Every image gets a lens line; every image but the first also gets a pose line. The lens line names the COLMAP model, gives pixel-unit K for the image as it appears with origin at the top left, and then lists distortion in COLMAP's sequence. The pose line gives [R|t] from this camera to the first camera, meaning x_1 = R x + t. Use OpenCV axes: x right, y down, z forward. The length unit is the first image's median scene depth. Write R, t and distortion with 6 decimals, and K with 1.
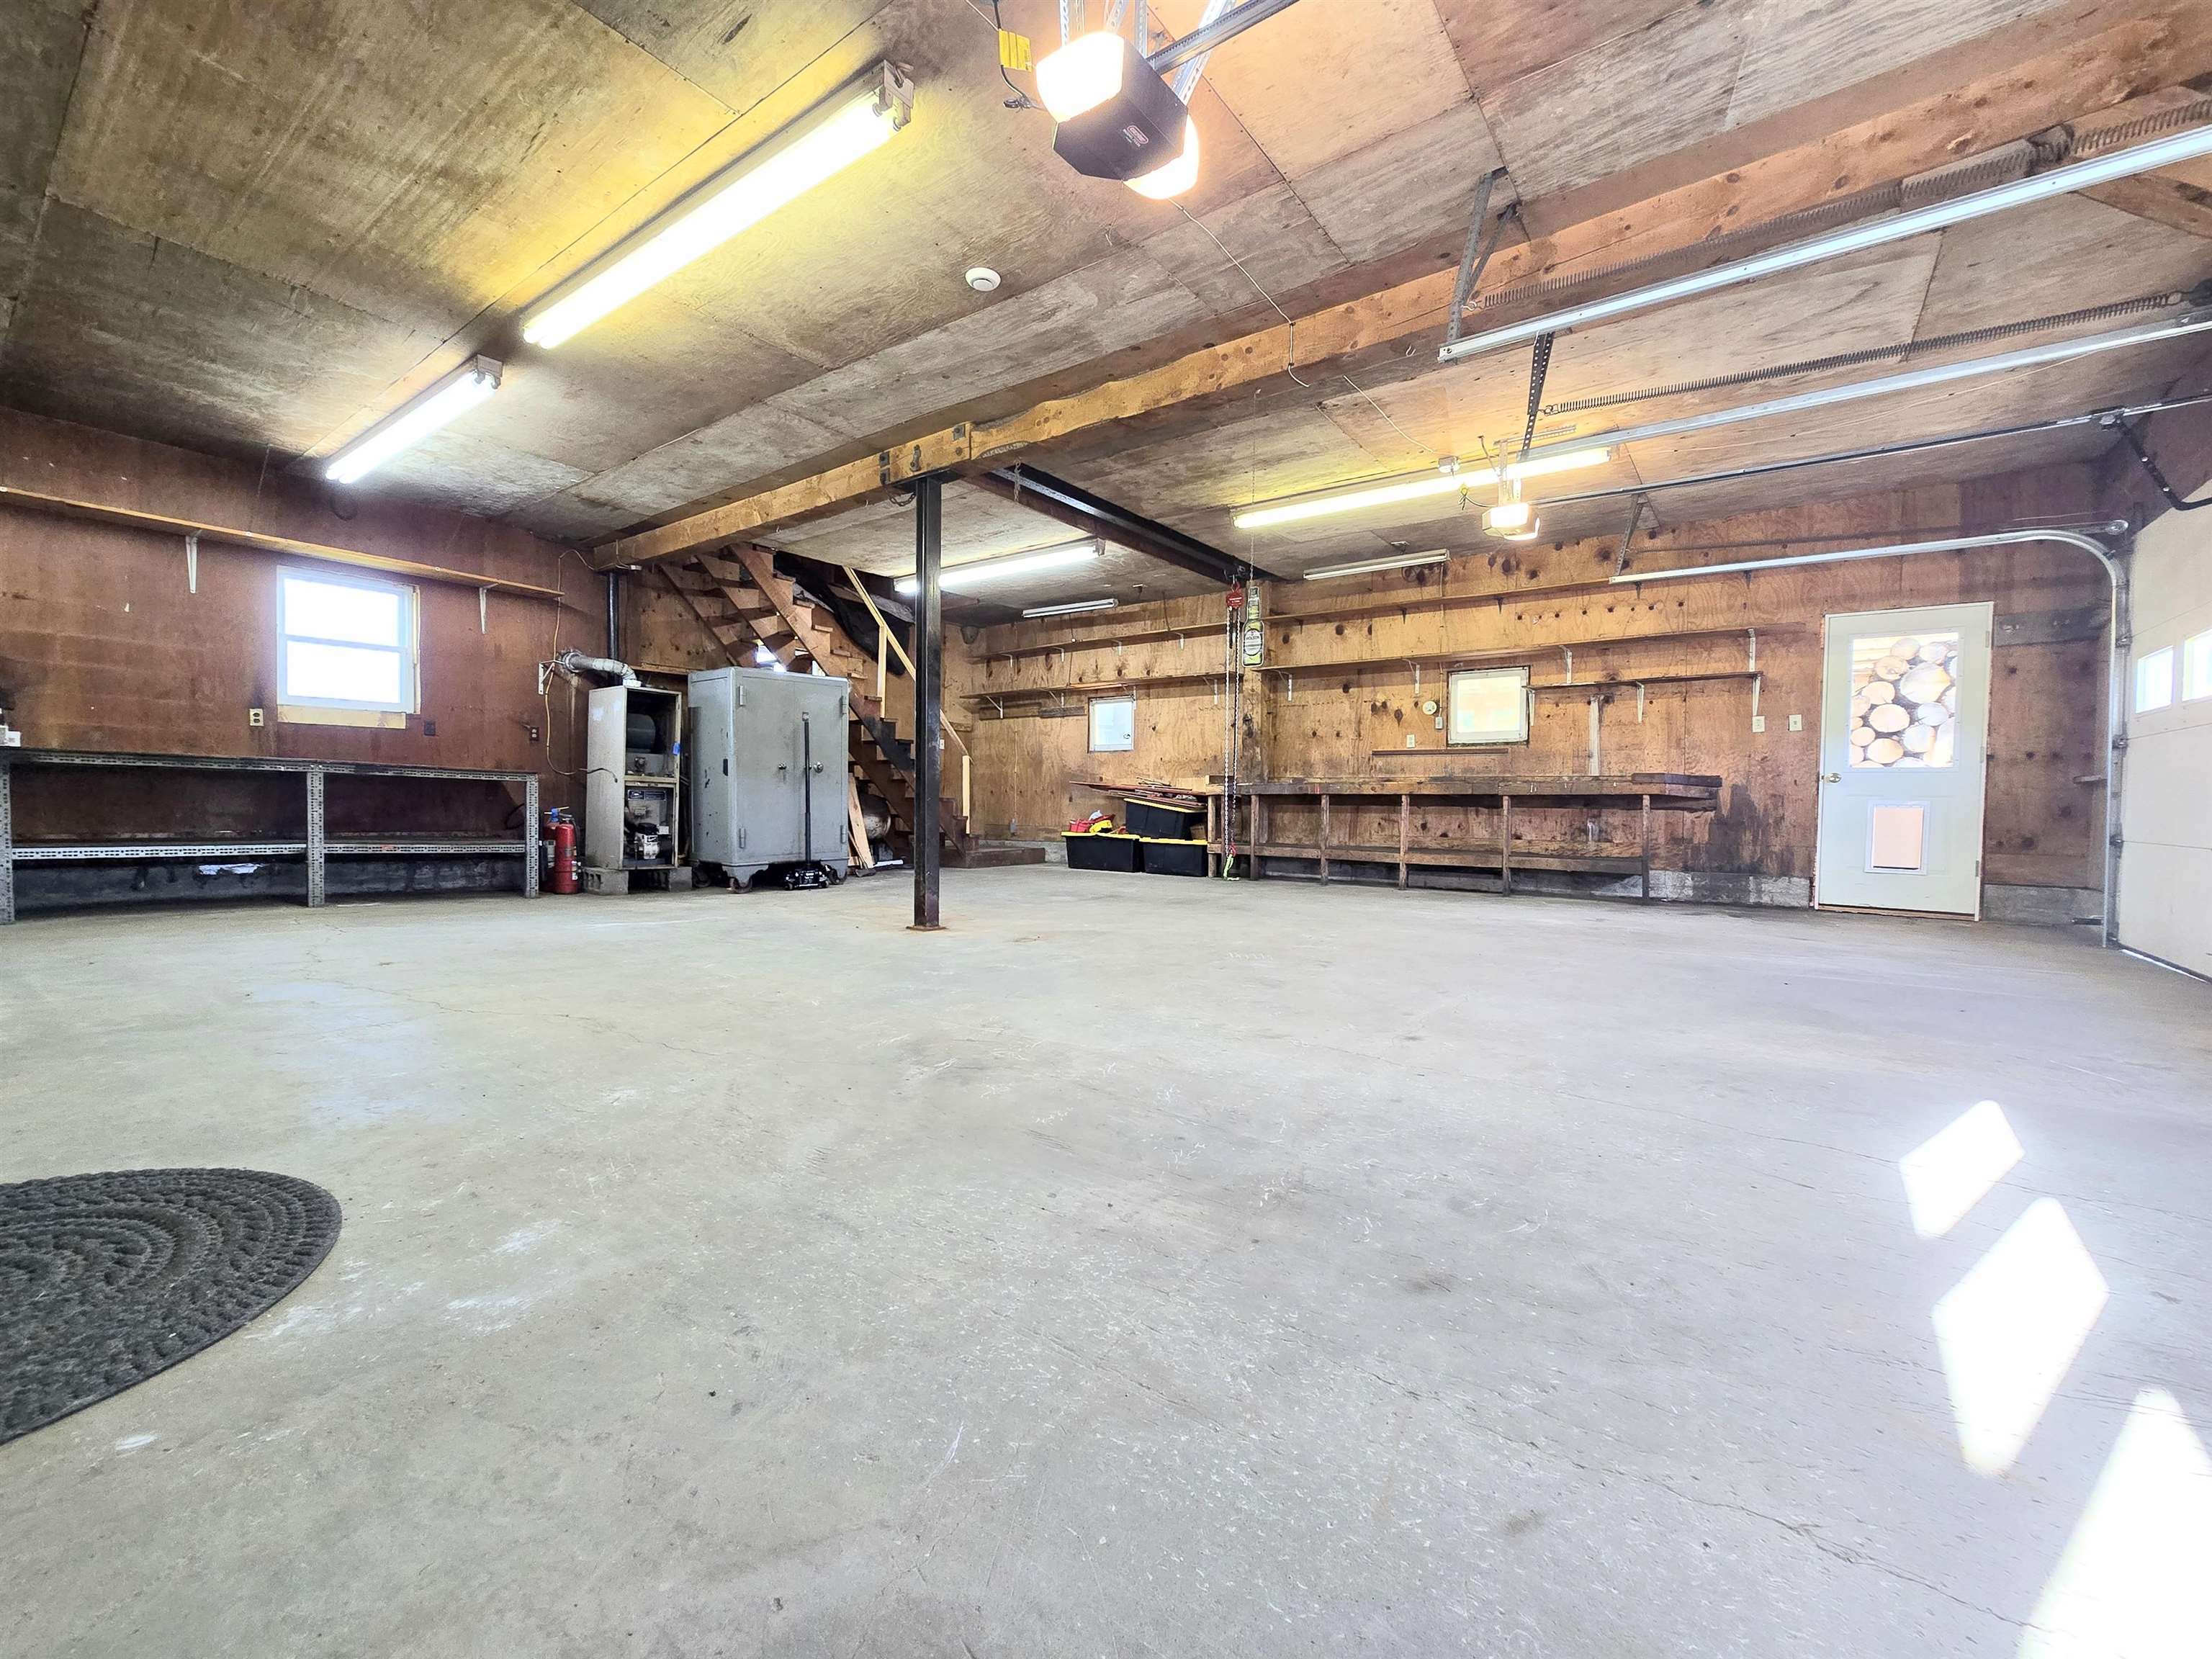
lens RADIAL K [[908.5, 0, 1104.9], [0, 908.5, 812.2], [0, 0, 1]] dist [-0.001481, -0.000570]
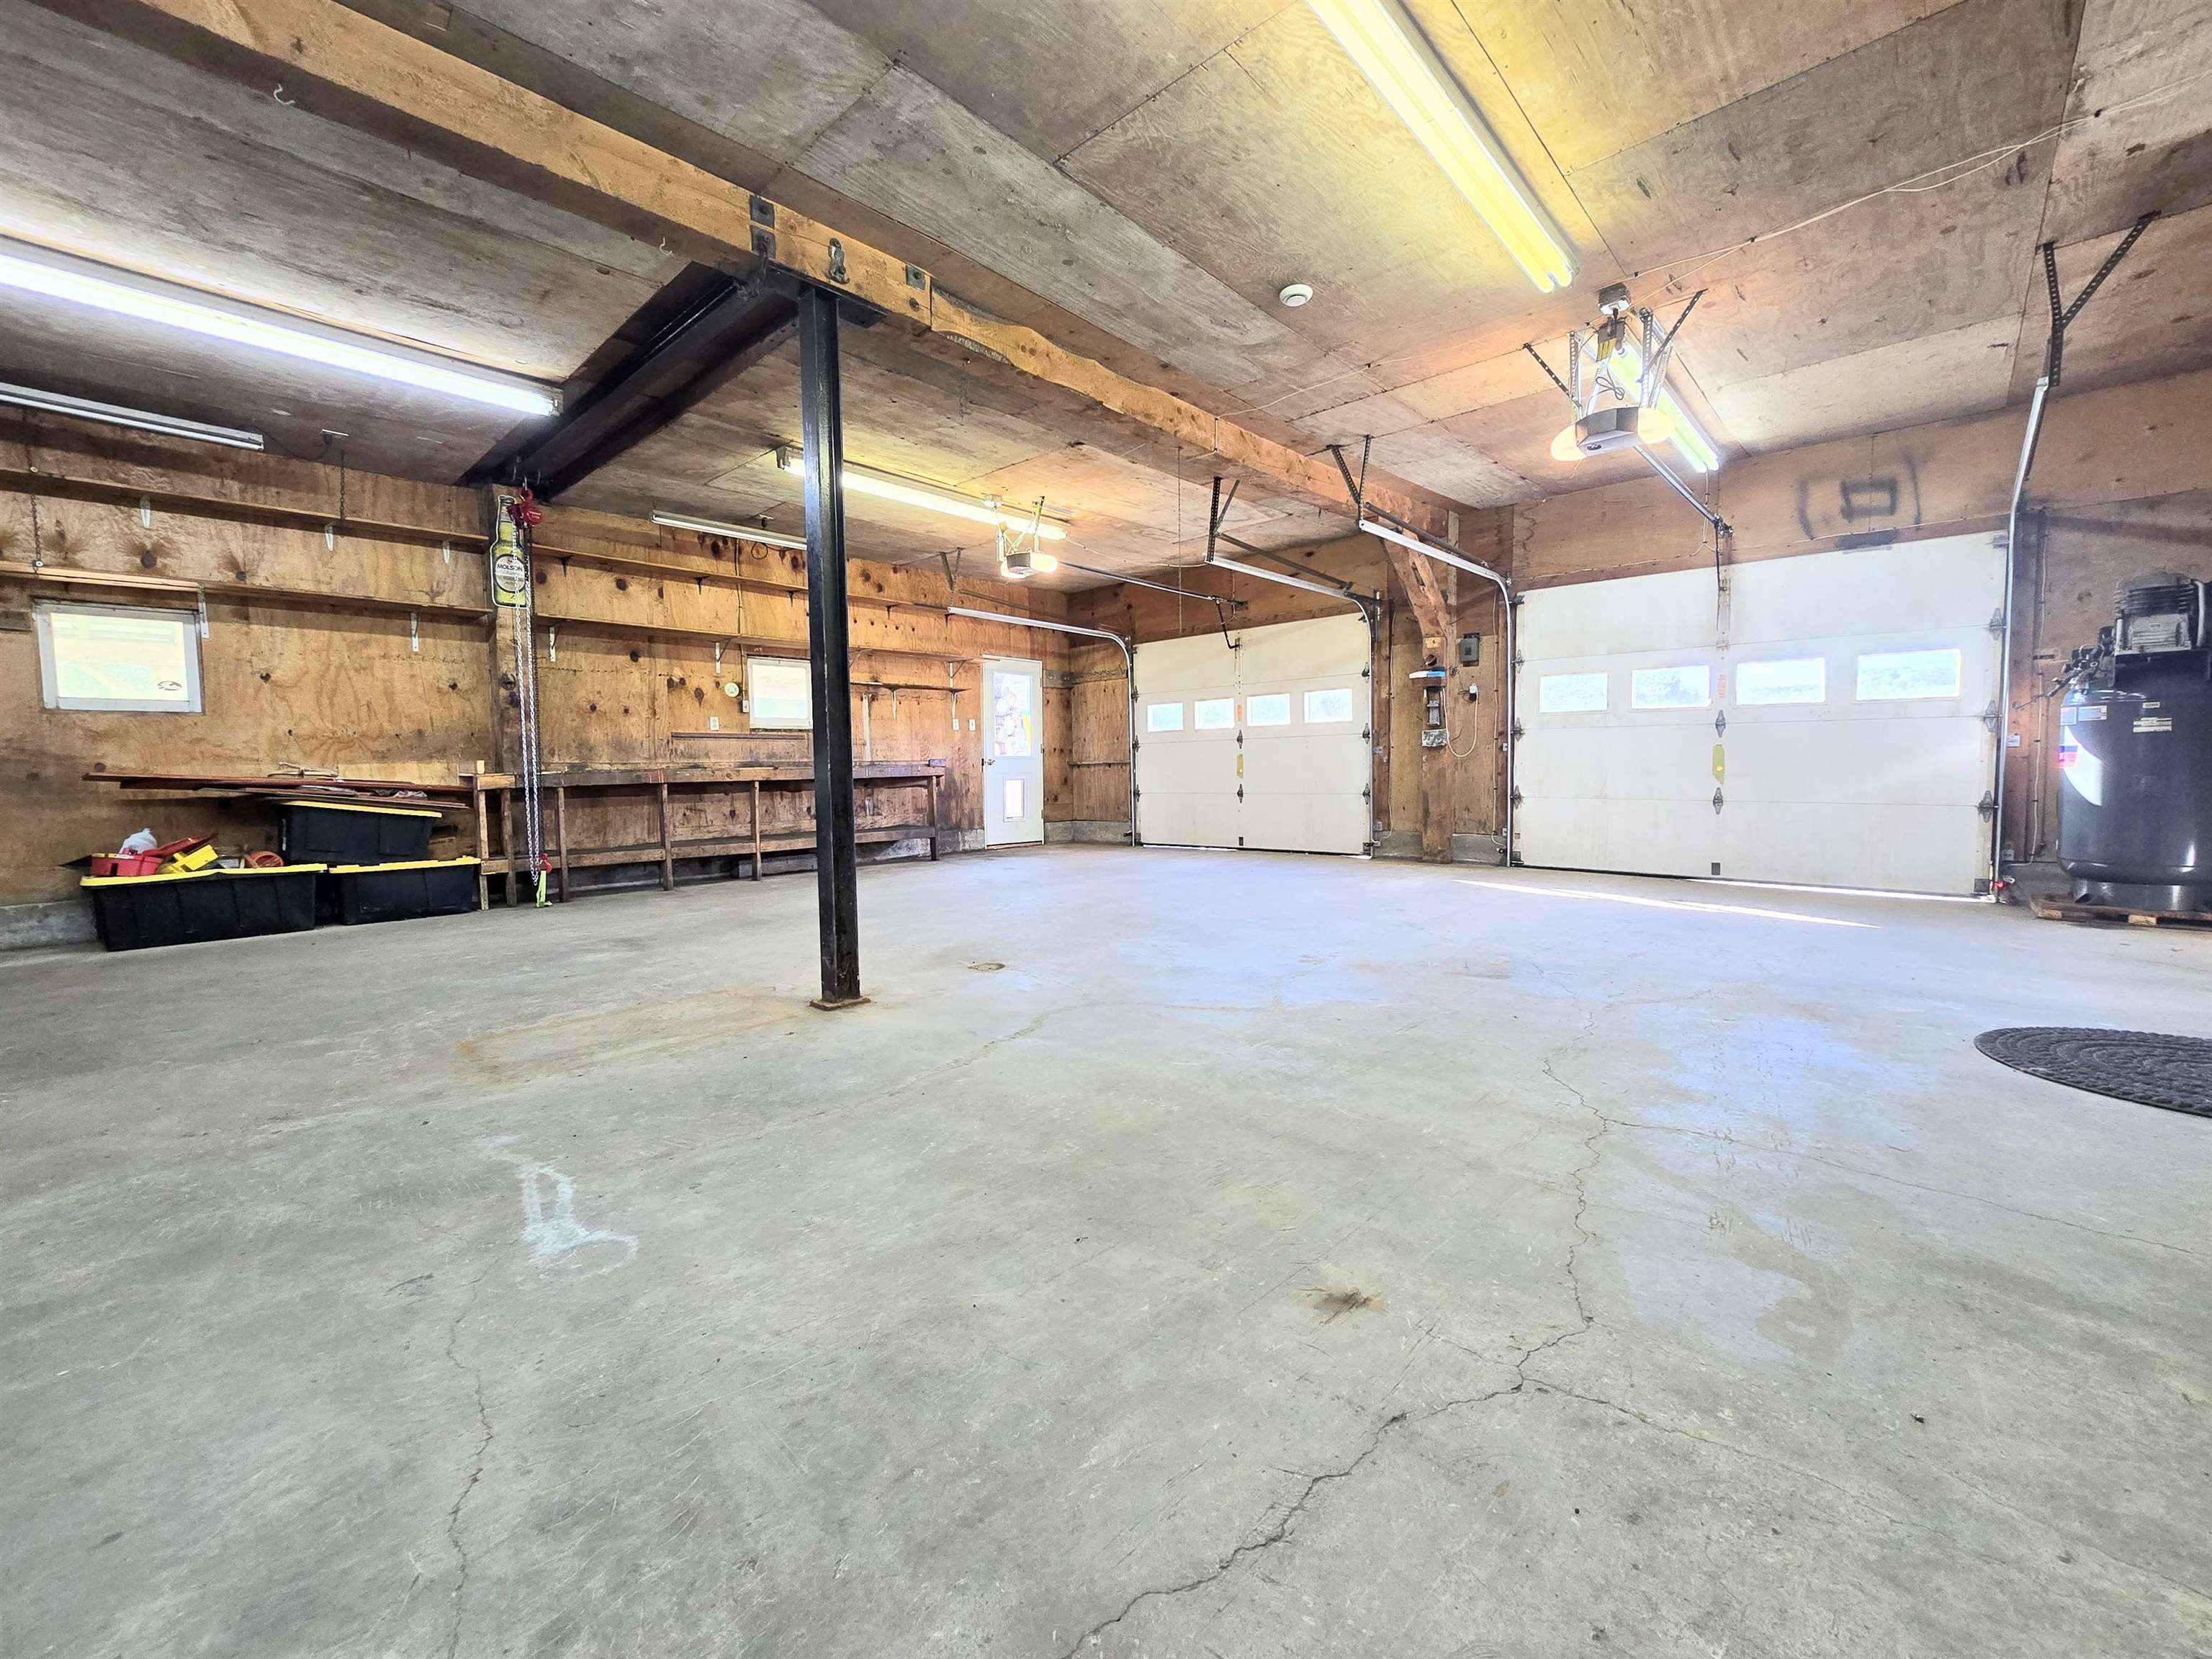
lens RADIAL K [[908.5, 0, 1104.9], [0, 908.5, 812.2], [0, 0, 1]] dist [-0.001481, -0.000570]
pose [[0.101075, -0.058976, 0.993129, -0.562222], [0.035718, 0.997813, 0.055619, -0.025304], [-0.994237, 0.029851, 0.102960, 0.513573]]
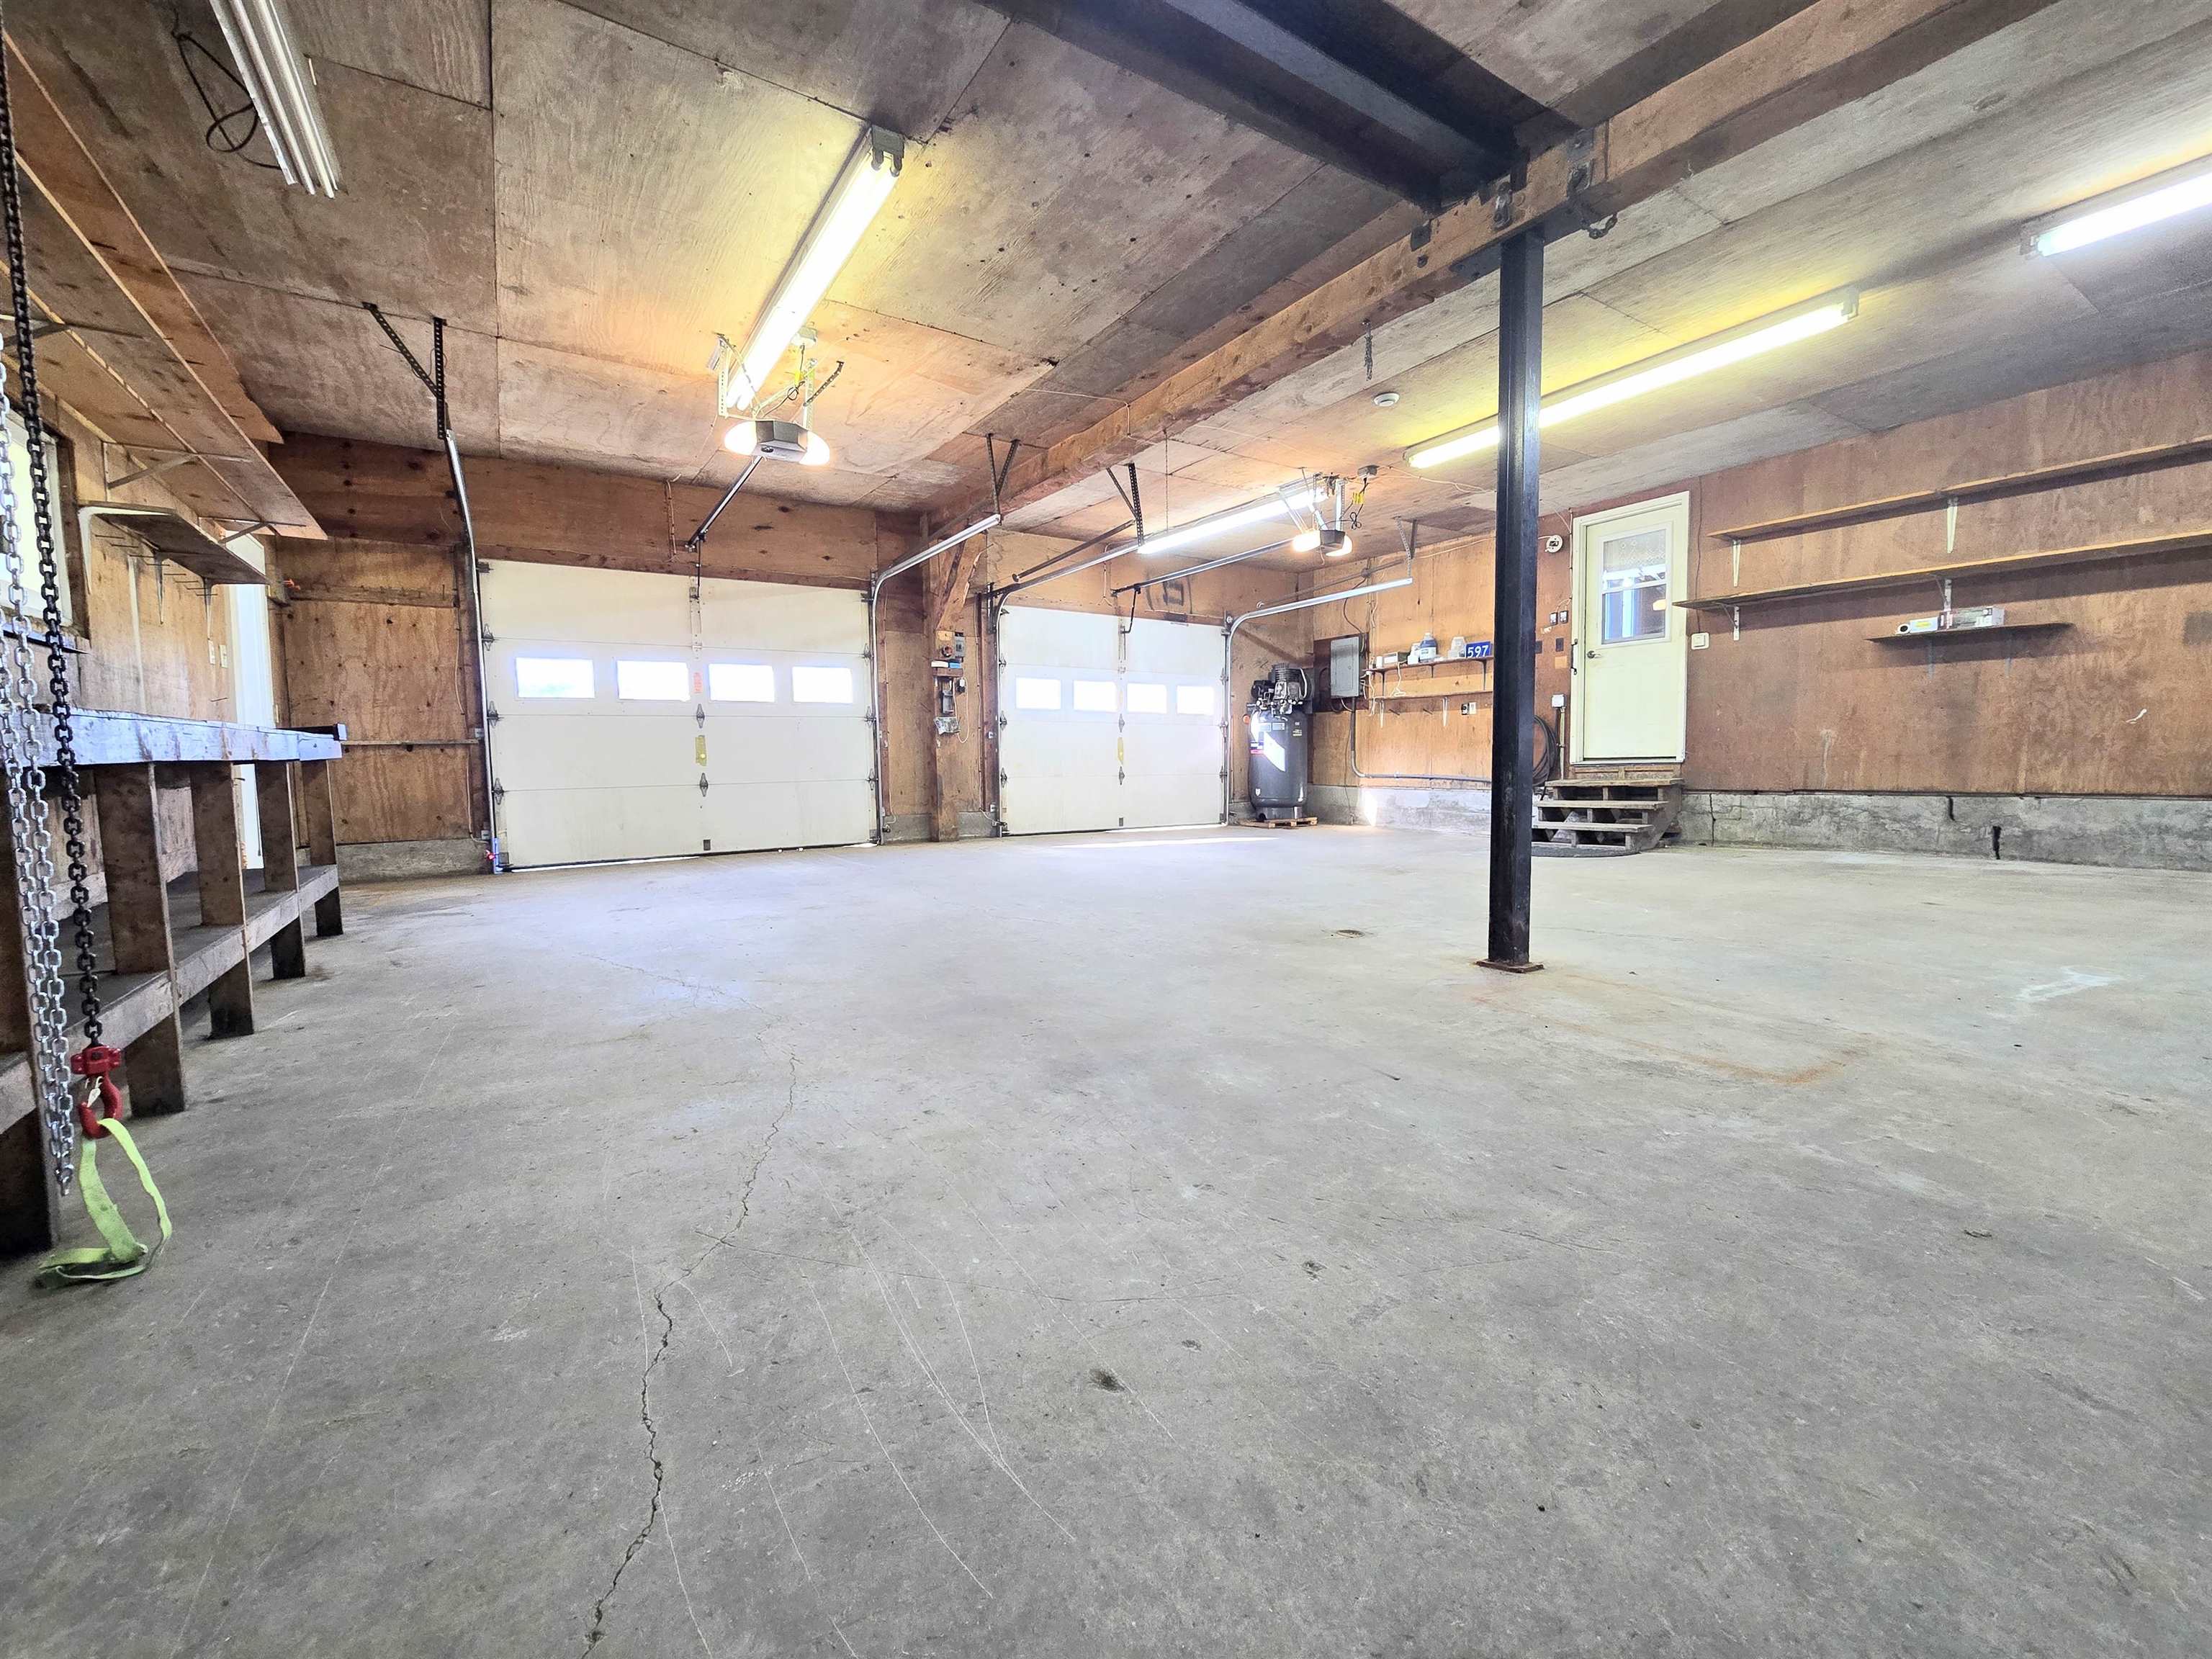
lens RADIAL K [[908.5, 0, 1104.9], [0, 908.5, 812.2], [0, 0, 1]] dist [-0.001481, -0.000570]
pose [[-0.941285, -0.019300, 0.337060, -0.097349], [0.010184, 0.996287, 0.085485, -0.025401], [-0.337459, 0.083899, -0.937594, 1.168644]]
